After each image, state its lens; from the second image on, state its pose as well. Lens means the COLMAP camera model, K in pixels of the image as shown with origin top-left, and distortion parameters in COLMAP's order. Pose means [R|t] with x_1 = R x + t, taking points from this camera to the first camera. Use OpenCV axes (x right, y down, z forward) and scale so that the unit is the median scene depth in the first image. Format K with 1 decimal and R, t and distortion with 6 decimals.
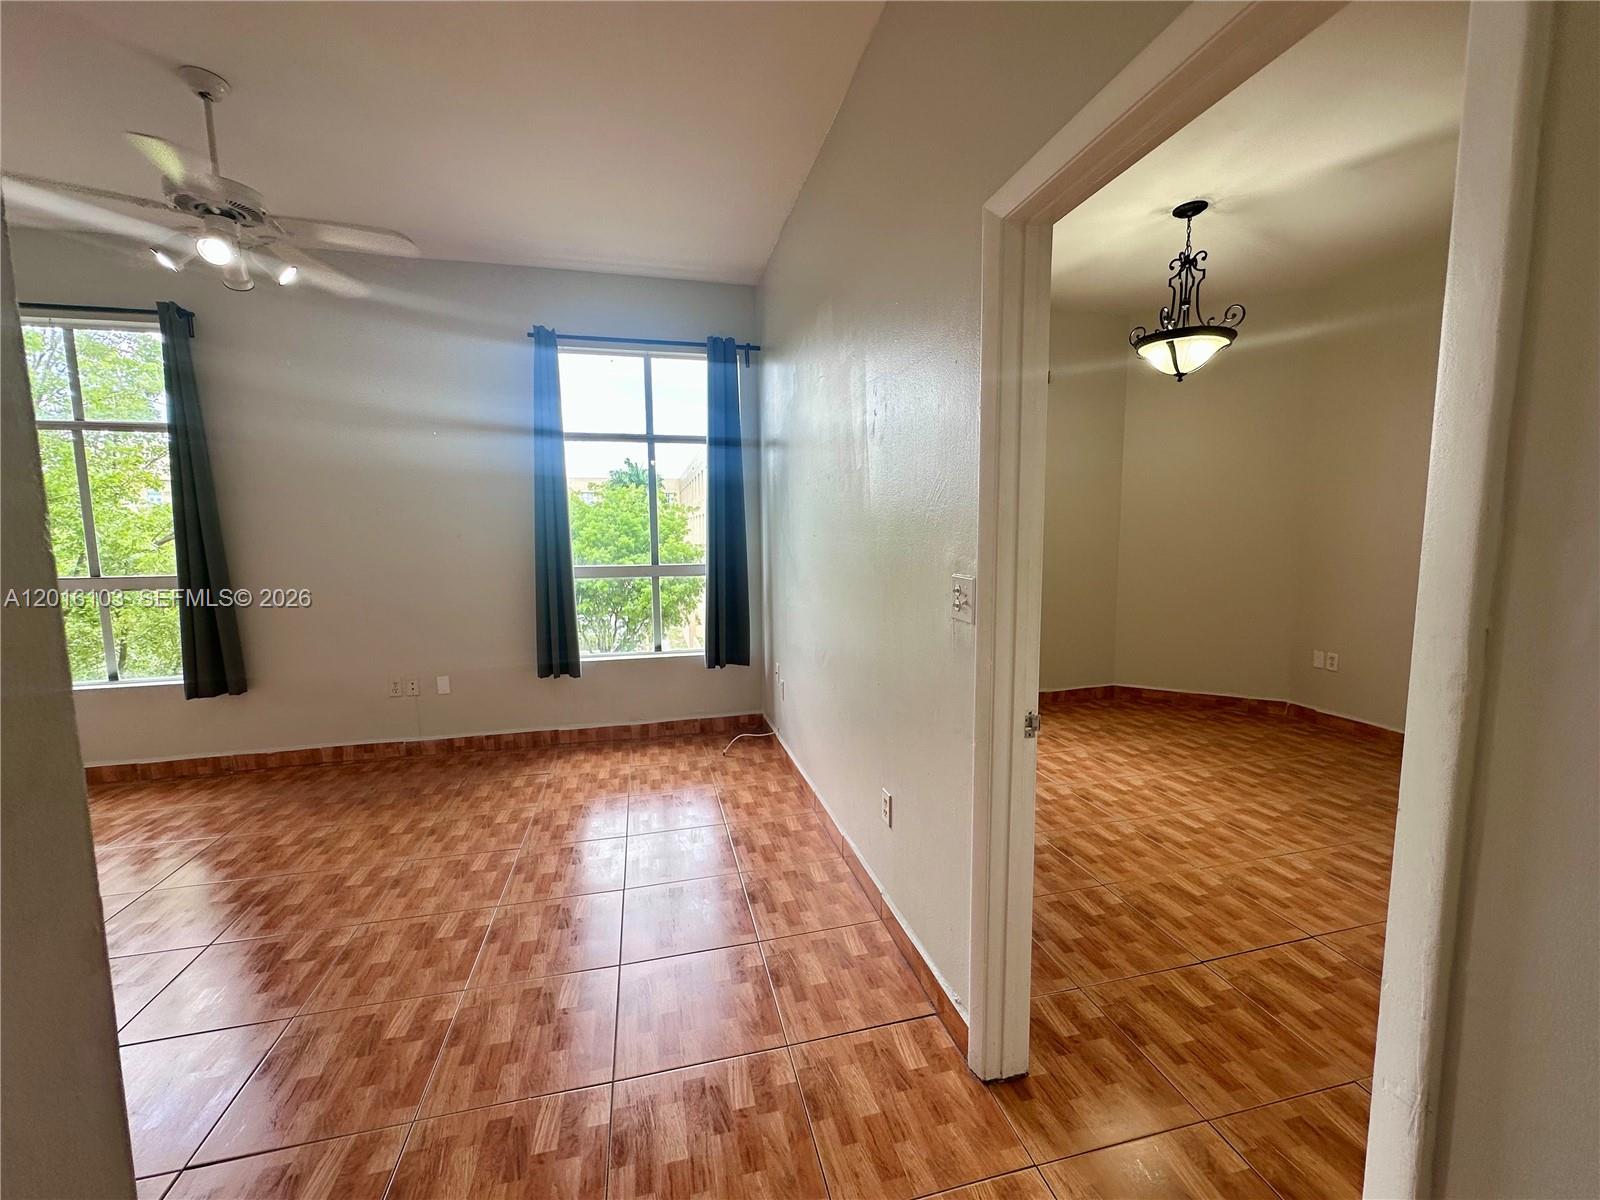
lens RADIAL K [[640.1, 0, 801.6], [0, 640.1, 598.8], [0, 0, 1]] dist [-0.001584, 0.000132]
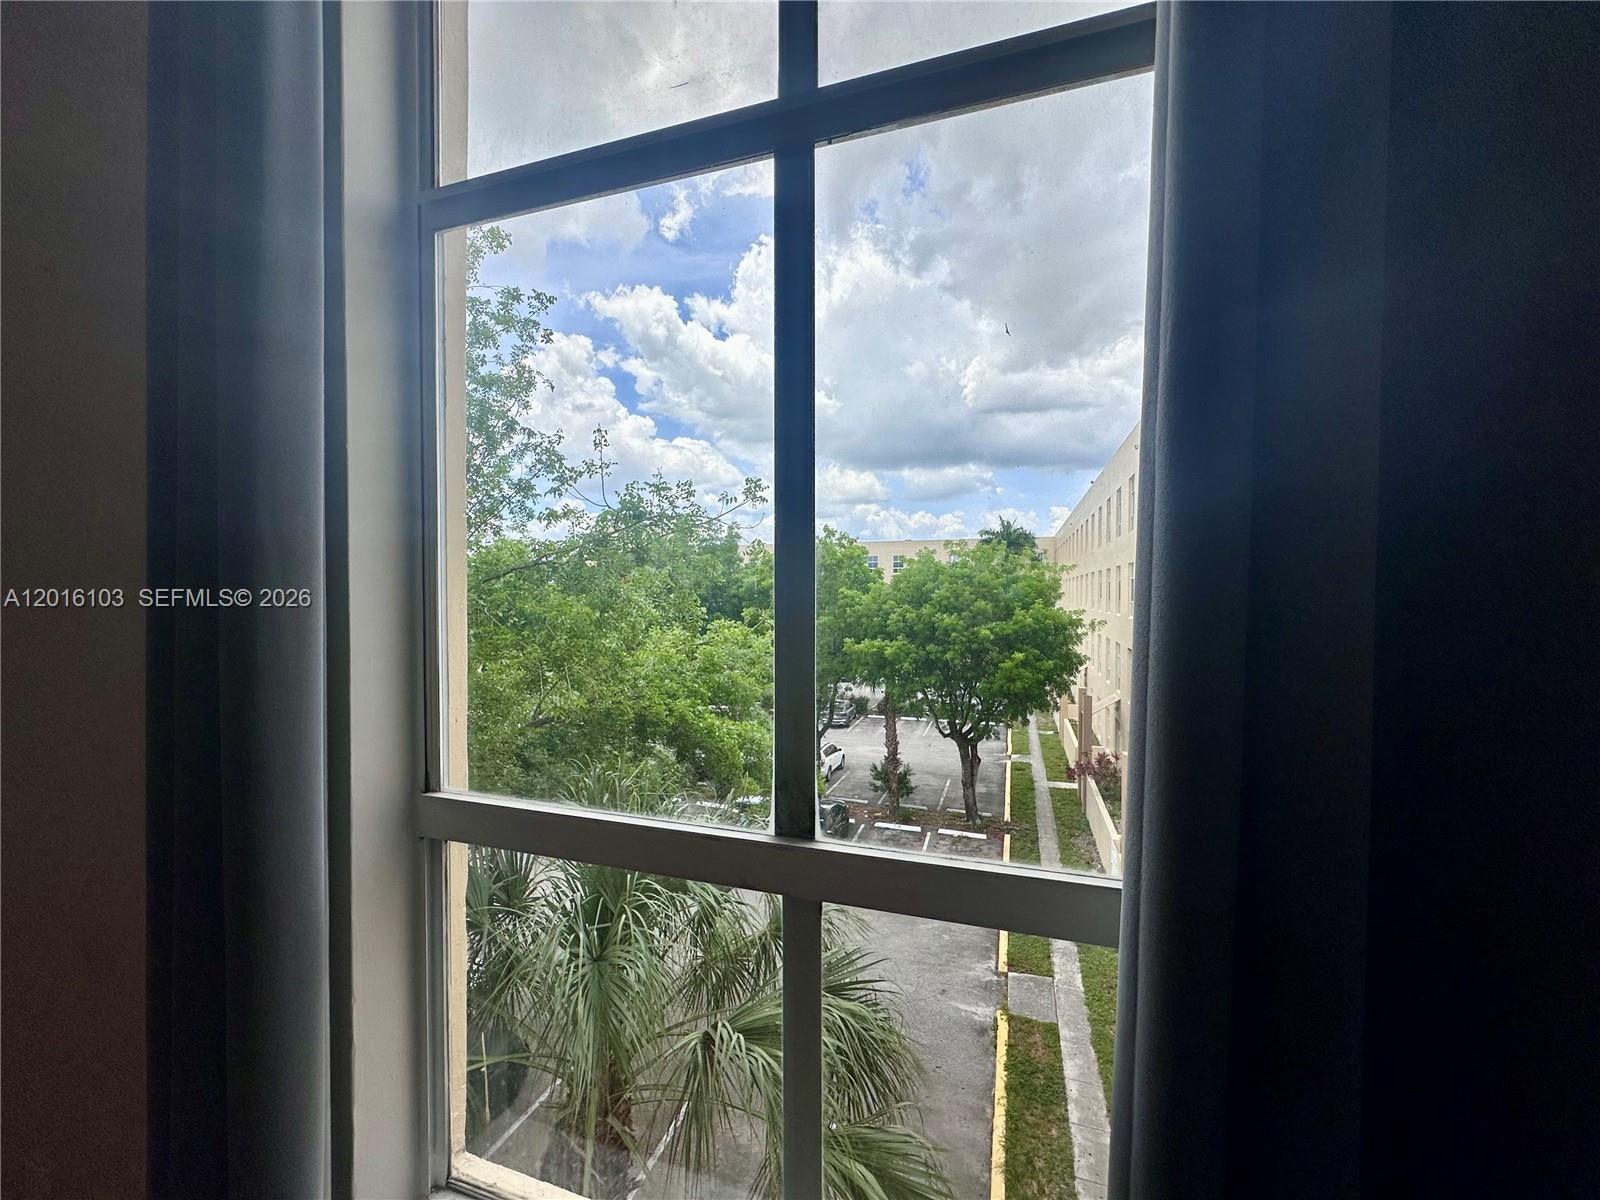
lens RADIAL K [[640.0, 0, 800.0], [0, 640.0, 600.0], [0, 0, 1]] dist [0.001520, 0.001058]
pose [[0.844925, 0.015325, -0.534665, -0.025464], [-0.065591, 0.995014, -0.075134, -0.019038], [0.530847, 0.098551, 0.841718, 0.156158]]
